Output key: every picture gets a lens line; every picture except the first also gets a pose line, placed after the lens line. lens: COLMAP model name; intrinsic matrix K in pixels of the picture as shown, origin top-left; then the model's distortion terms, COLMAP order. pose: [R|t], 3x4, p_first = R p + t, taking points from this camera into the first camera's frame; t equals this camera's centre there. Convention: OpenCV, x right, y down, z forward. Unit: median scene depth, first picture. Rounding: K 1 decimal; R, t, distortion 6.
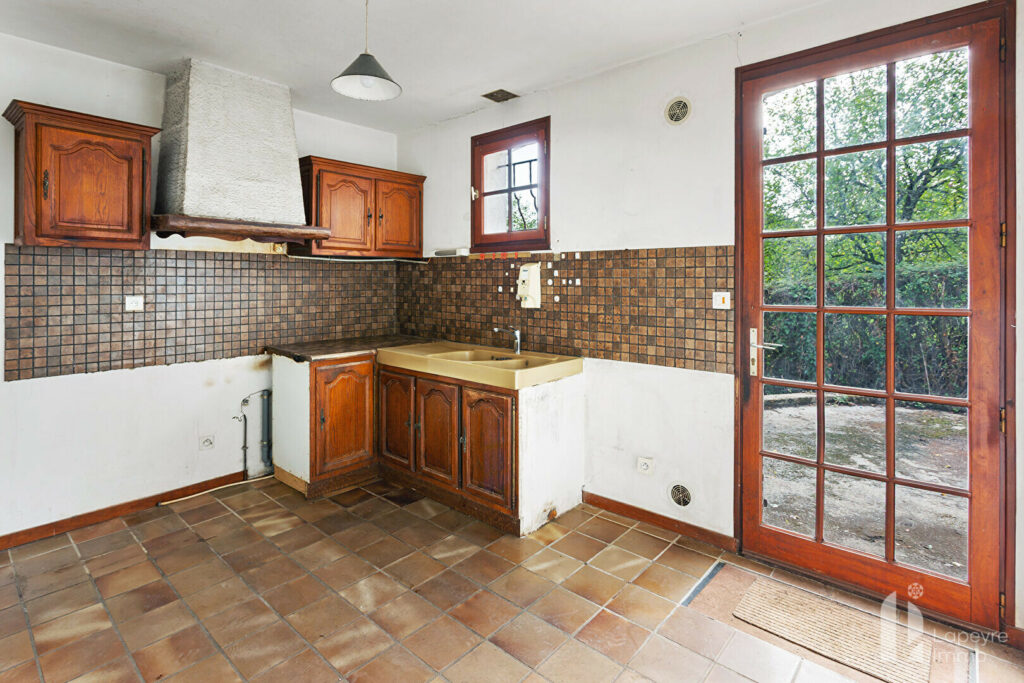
lens RADIAL K [[510.3, 0, 511.9], [0, 510.3, 291.1], [0, 0, 1]] dist [0.001656, 0.000643]
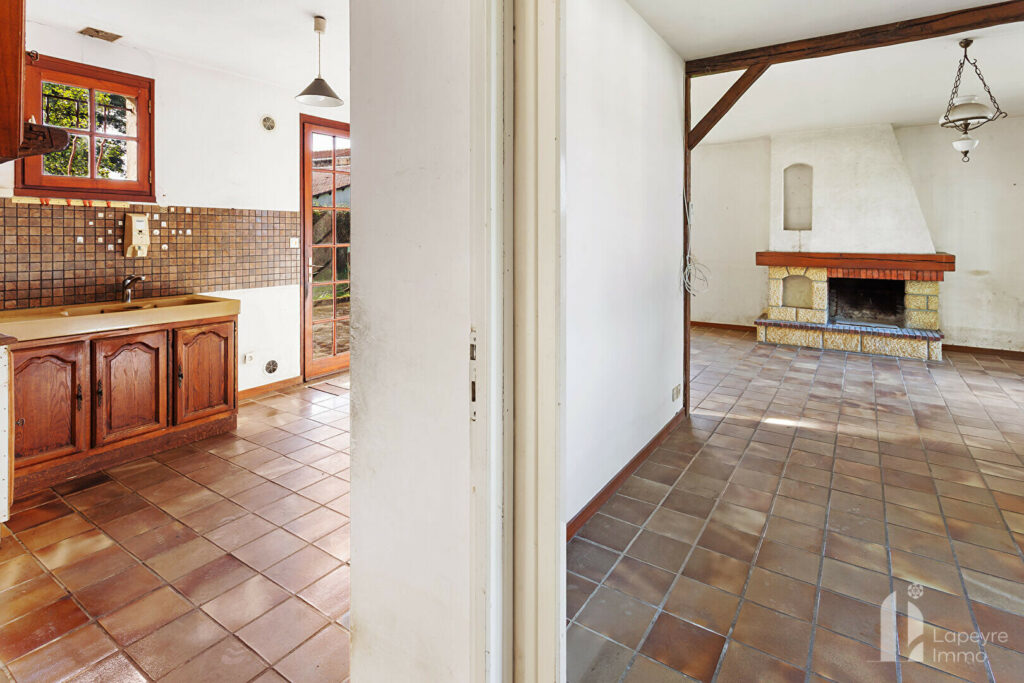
lens RADIAL K [[510.3, 0, 511.9], [0, 510.3, 291.1], [0, 0, 1]] dist [0.001656, 0.000643]
pose [[-0.138929, -0.107885, 0.984408, -1.217711], [0.021514, 0.993485, 0.111916, 0.001822], [-0.990069, 0.036727, -0.135703, 0.426410]]
